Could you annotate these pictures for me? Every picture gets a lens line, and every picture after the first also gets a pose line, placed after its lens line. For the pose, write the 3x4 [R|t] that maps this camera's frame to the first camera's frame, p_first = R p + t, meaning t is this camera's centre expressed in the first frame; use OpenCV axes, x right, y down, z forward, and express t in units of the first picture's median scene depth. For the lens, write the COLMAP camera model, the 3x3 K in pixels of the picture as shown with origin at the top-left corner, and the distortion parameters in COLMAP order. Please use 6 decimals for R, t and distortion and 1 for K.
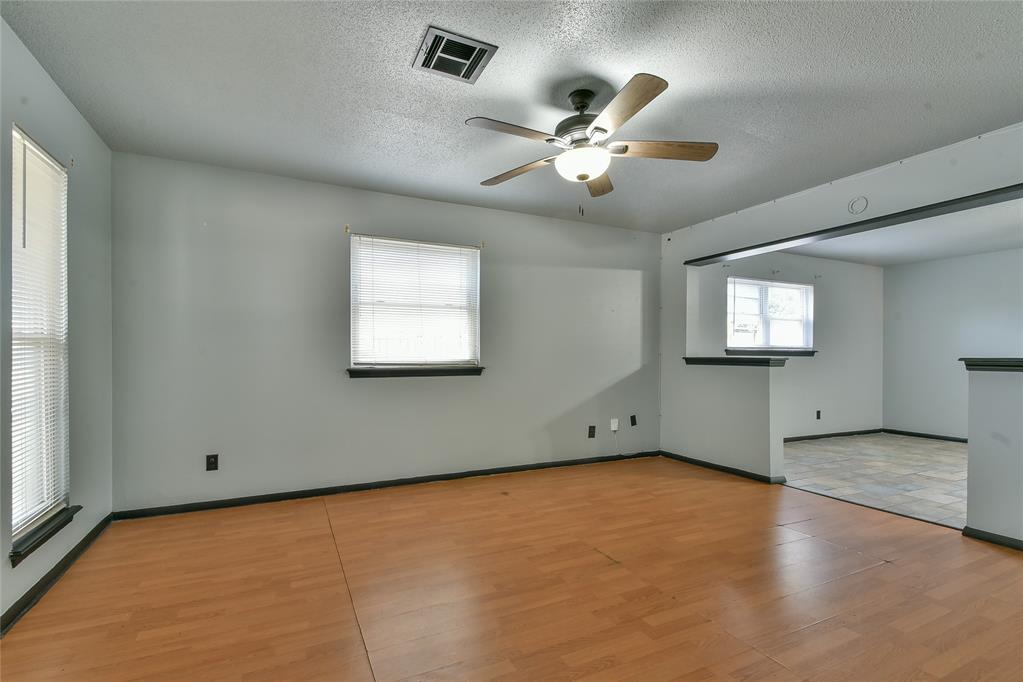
lens RADIAL K [[464.4, 0, 529.8], [0, 464.4, 354.6], [0, 0, 1]] dist [0.009925, -0.003793]
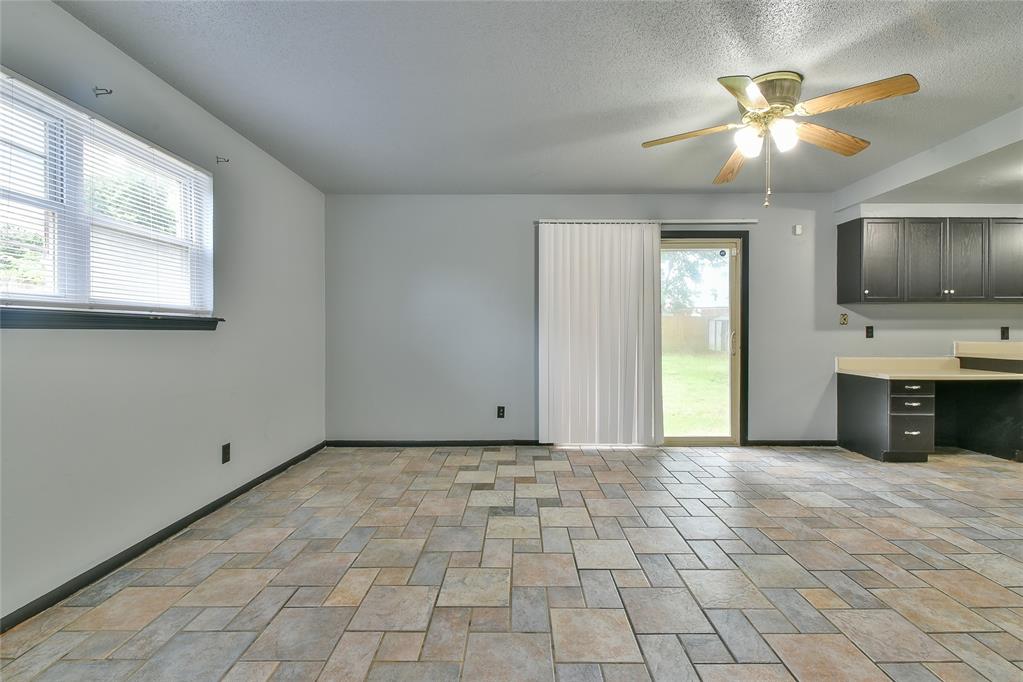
lens RADIAL K [[464.4, 0, 519.5], [0, 464.4, 327.0], [0, 0, 1]] dist [0.009925, -0.003793]
pose [[0.430416, -0.000247, 0.902630, 0.330956], [0.010831, 0.999929, -0.004891, 0.006714], [-0.902565, 0.011881, 0.430389, 0.542532]]
